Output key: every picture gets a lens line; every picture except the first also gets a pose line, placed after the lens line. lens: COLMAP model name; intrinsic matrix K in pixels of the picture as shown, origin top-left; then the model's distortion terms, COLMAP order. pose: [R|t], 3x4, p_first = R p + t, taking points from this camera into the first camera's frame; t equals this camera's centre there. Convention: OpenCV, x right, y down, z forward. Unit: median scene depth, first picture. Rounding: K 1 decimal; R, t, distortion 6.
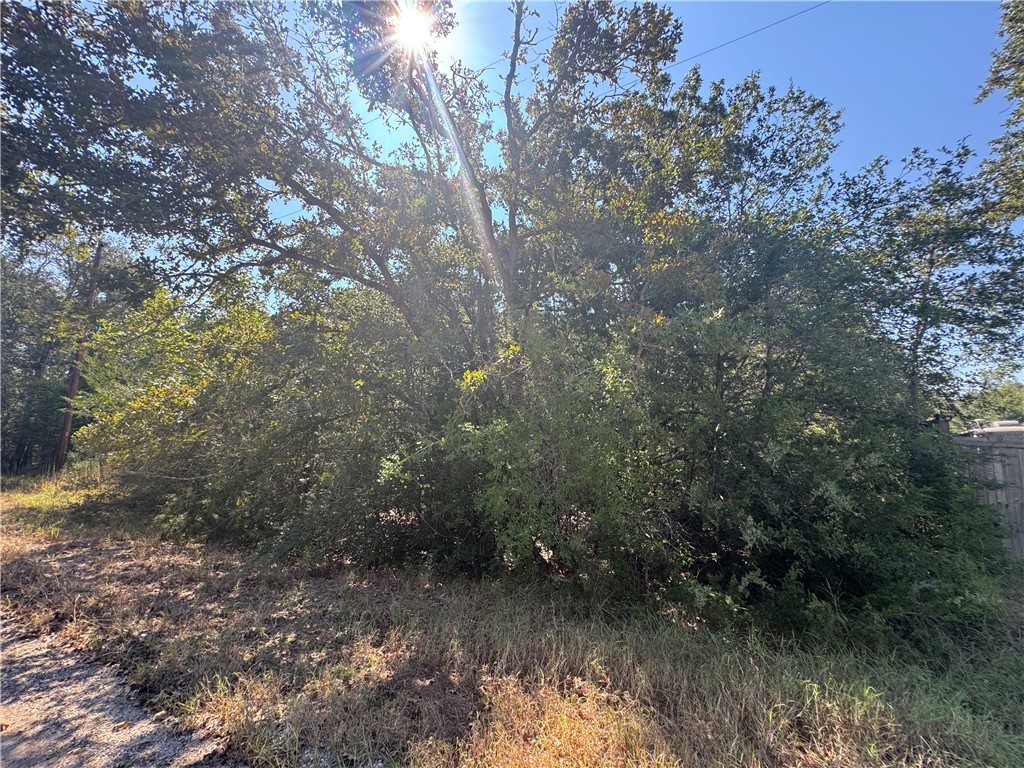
lens RADIAL K [[410.6, 0, 510.4], [0, 410.6, 384.1], [0, 0, 1]] dist [-0.002801, 0.000622]
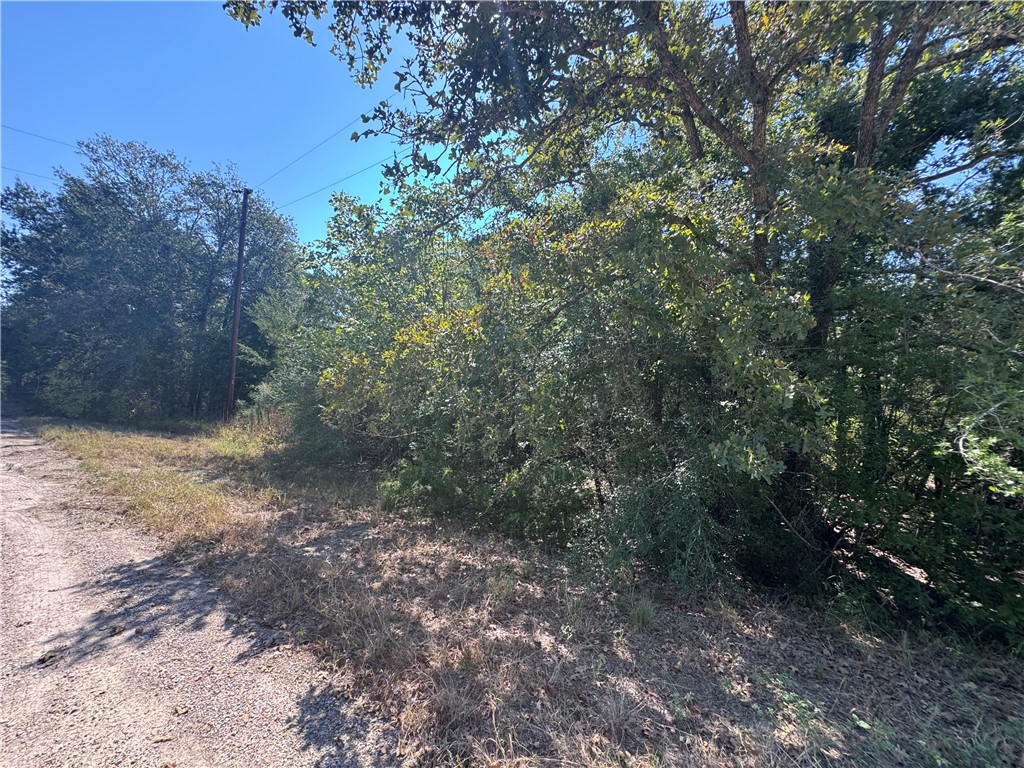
lens RADIAL K [[410.6, 0, 508.5], [0, 410.6, 382.7], [0, 0, 1]] dist [-0.002801, 0.000622]
pose [[0.982048, 0.019145, -0.187658, -0.662682], [0.000337, 0.994657, 0.103238, 0.054952], [0.188631, -0.101448, 0.976794, 0.383381]]
